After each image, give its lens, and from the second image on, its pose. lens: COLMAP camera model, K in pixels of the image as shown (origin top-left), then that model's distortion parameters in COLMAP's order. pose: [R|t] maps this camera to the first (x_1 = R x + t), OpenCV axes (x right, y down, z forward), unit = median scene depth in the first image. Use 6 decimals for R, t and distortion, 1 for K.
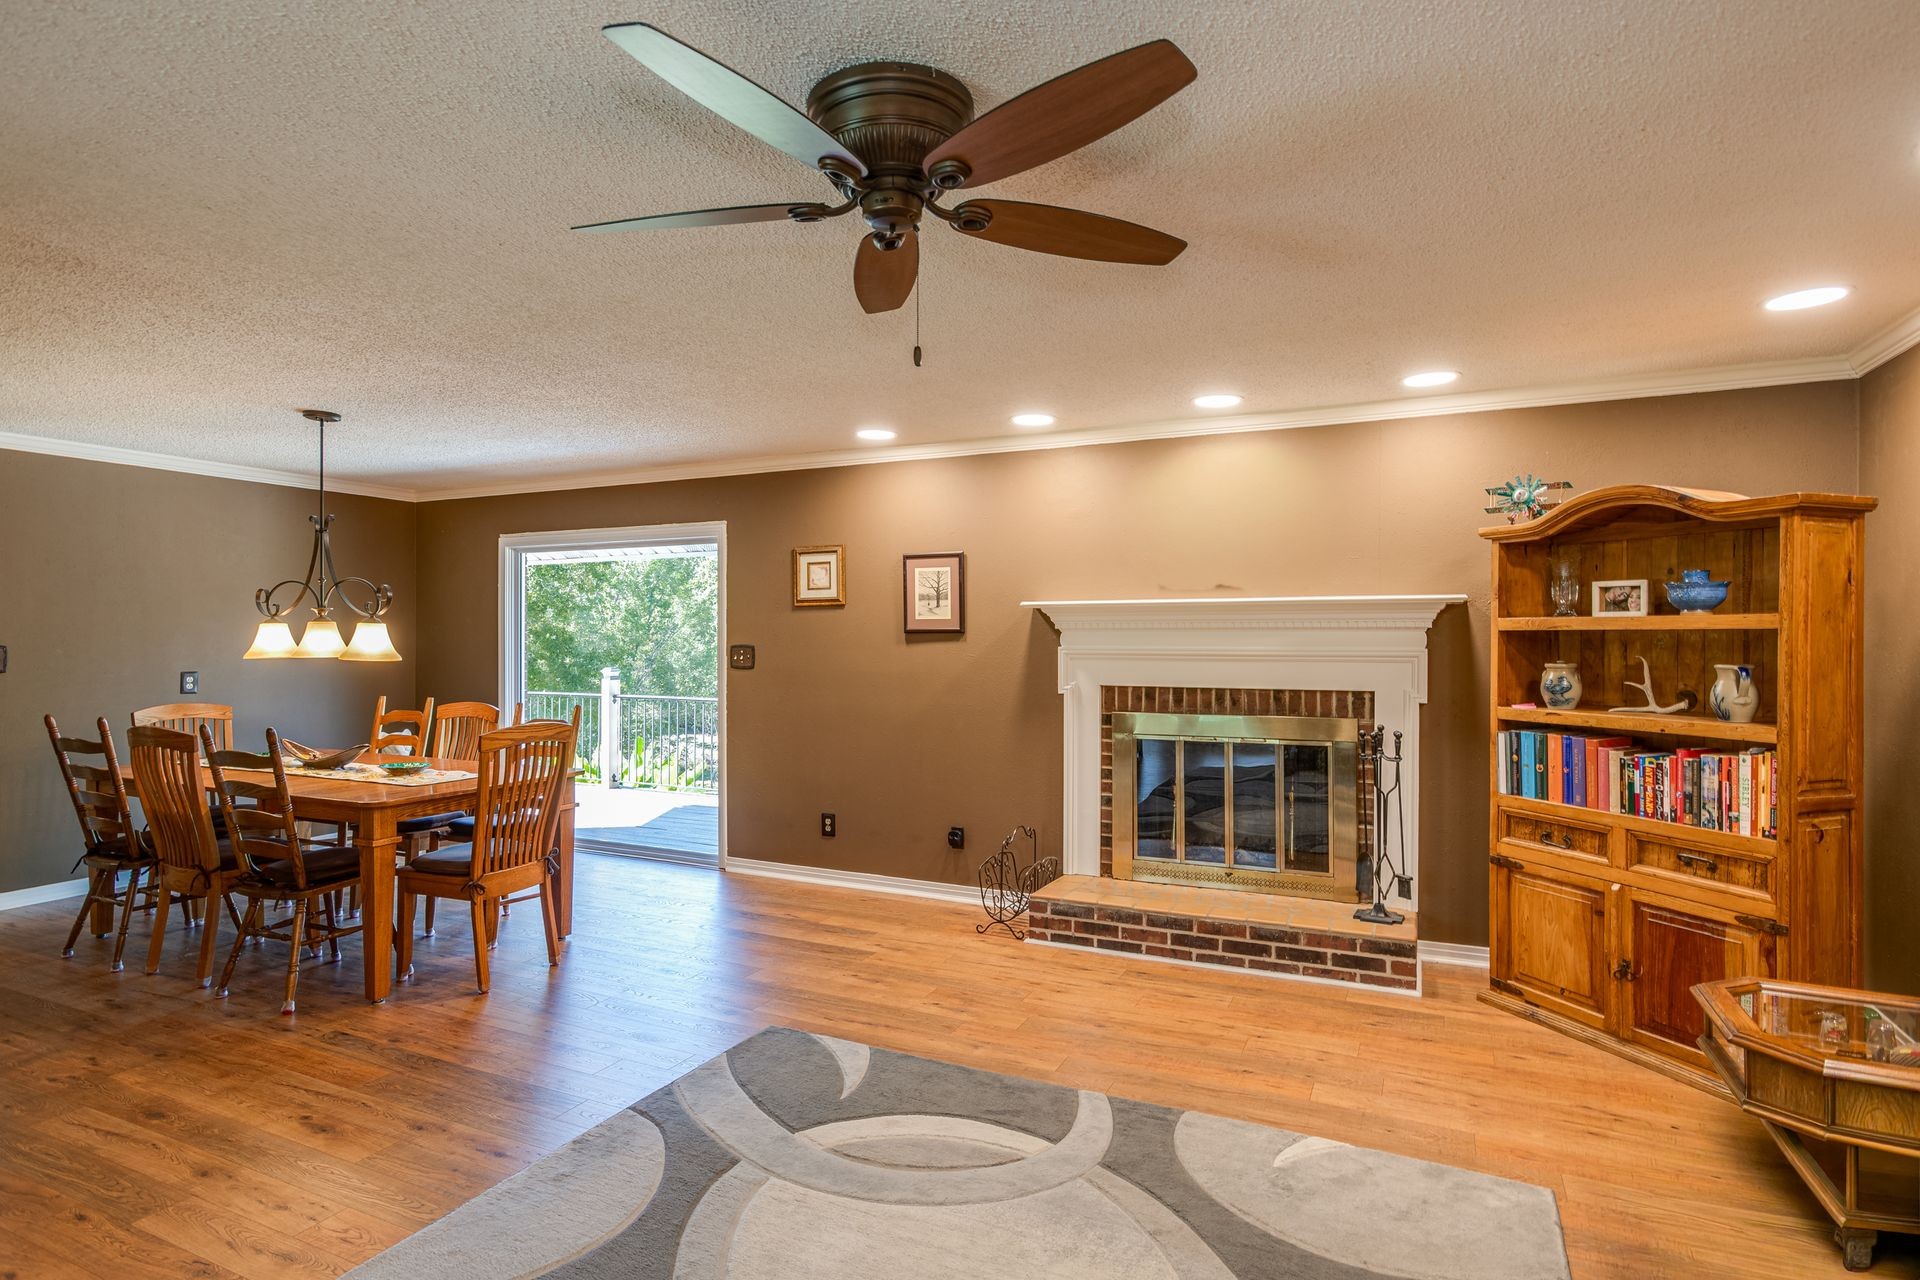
lens RADIAL K [[1026.3, 0, 949.5], [0, 1026.3, 638.6], [0, 0, 1]] dist [0.025406, 0.006981]
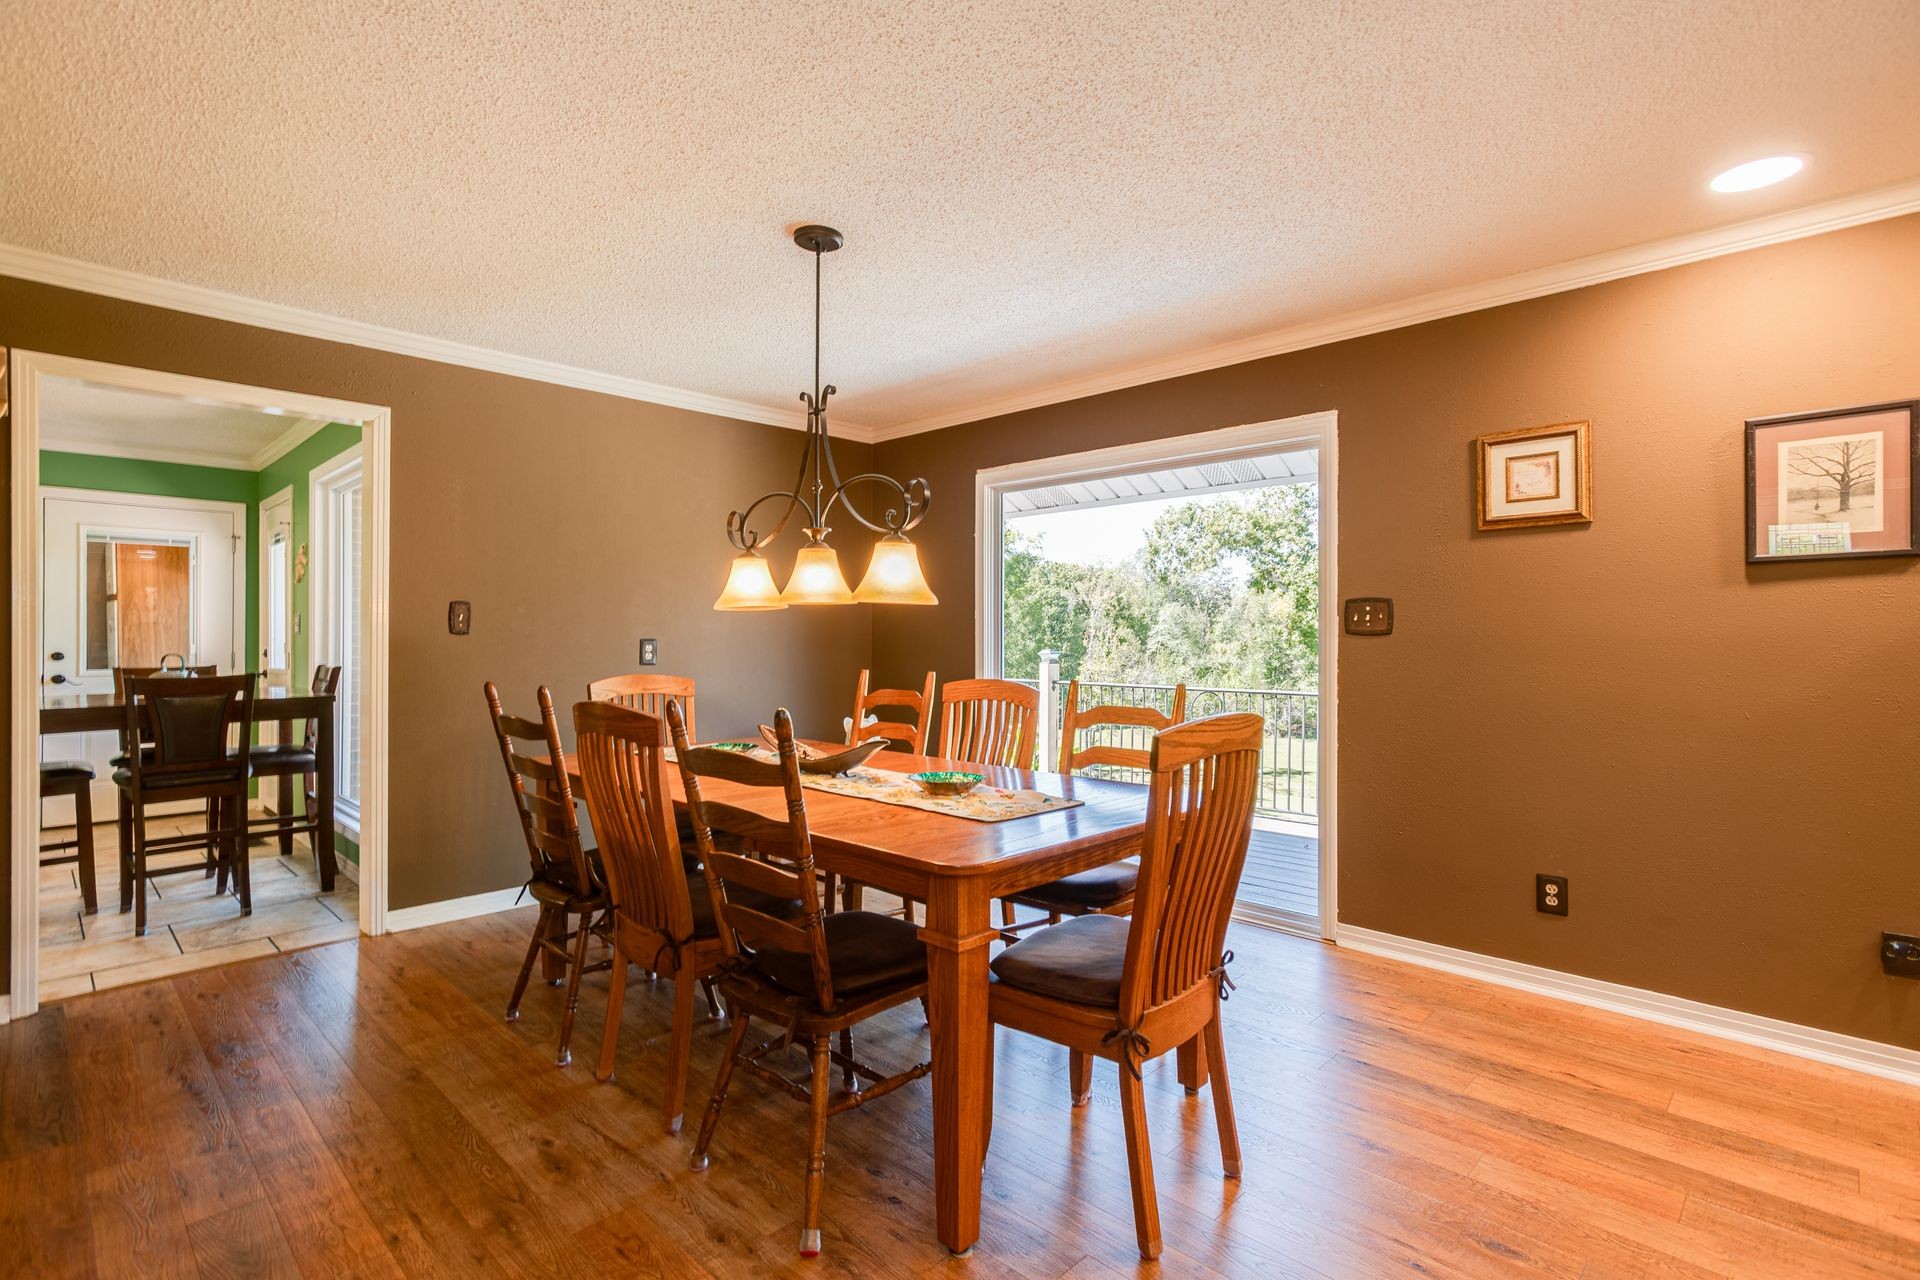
lens RADIAL K [[909.8, 0, 956.6], [0, 909.8, 636.6], [0, 0, 1]] dist [0.006138, 0.002707]
pose [[0.954988, -0.000460, -0.296645, -0.385352], [-0.000733, 0.999992, -0.003910, 0.045260], [0.296644, 0.003952, 0.954980, 0.523410]]
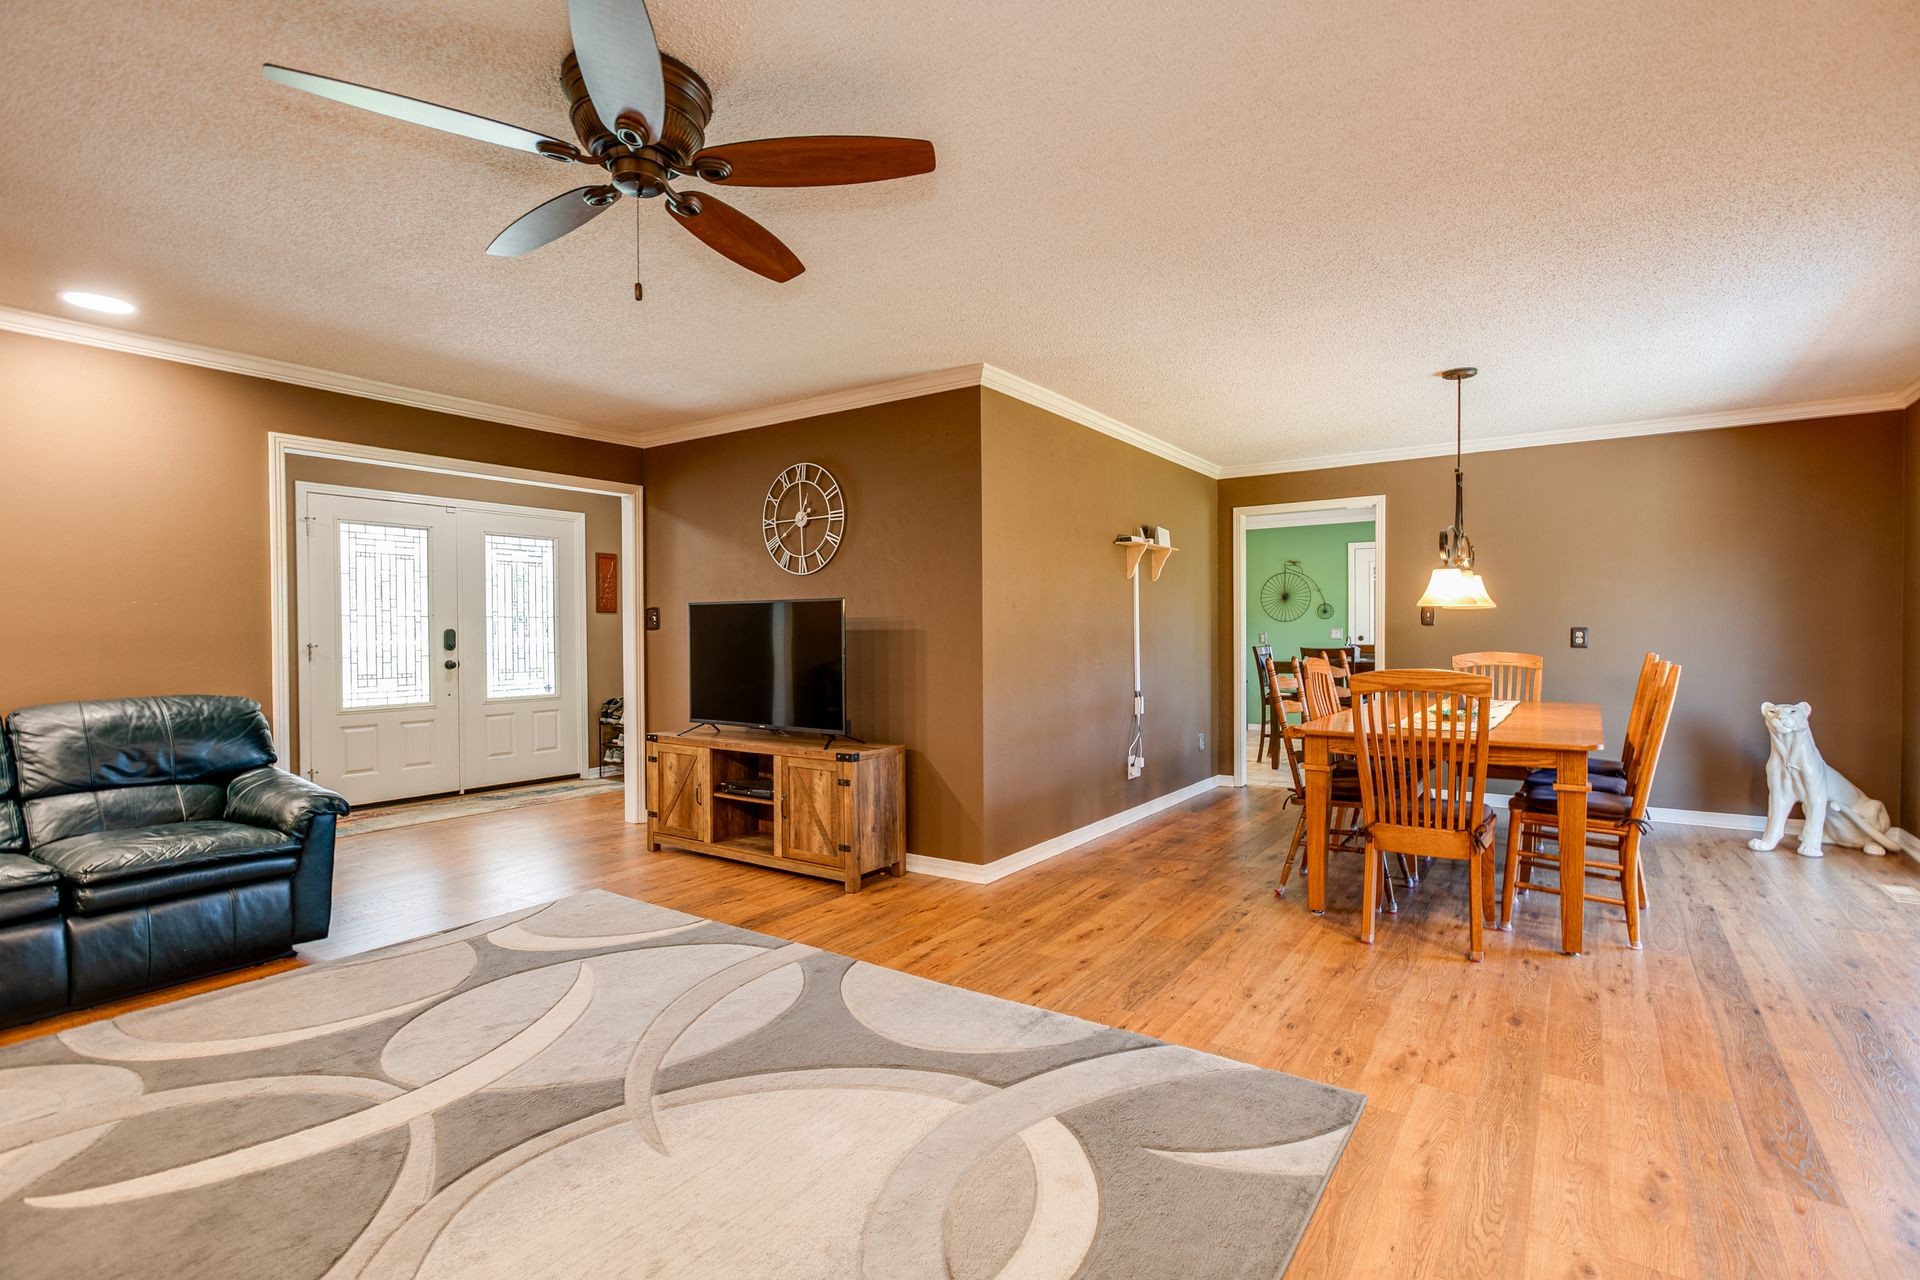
lens RADIAL K [[909.8, 0, 944.3], [0, 909.8, 632.9], [0, 0, 1]] dist [0.006138, 0.002707]
pose [[-0.159762, 0.000696, -0.987155, 0.421185], [0.001545, 0.999999, 0.000455, 0.050105], [0.987154, -0.001453, -0.159763, 0.704760]]
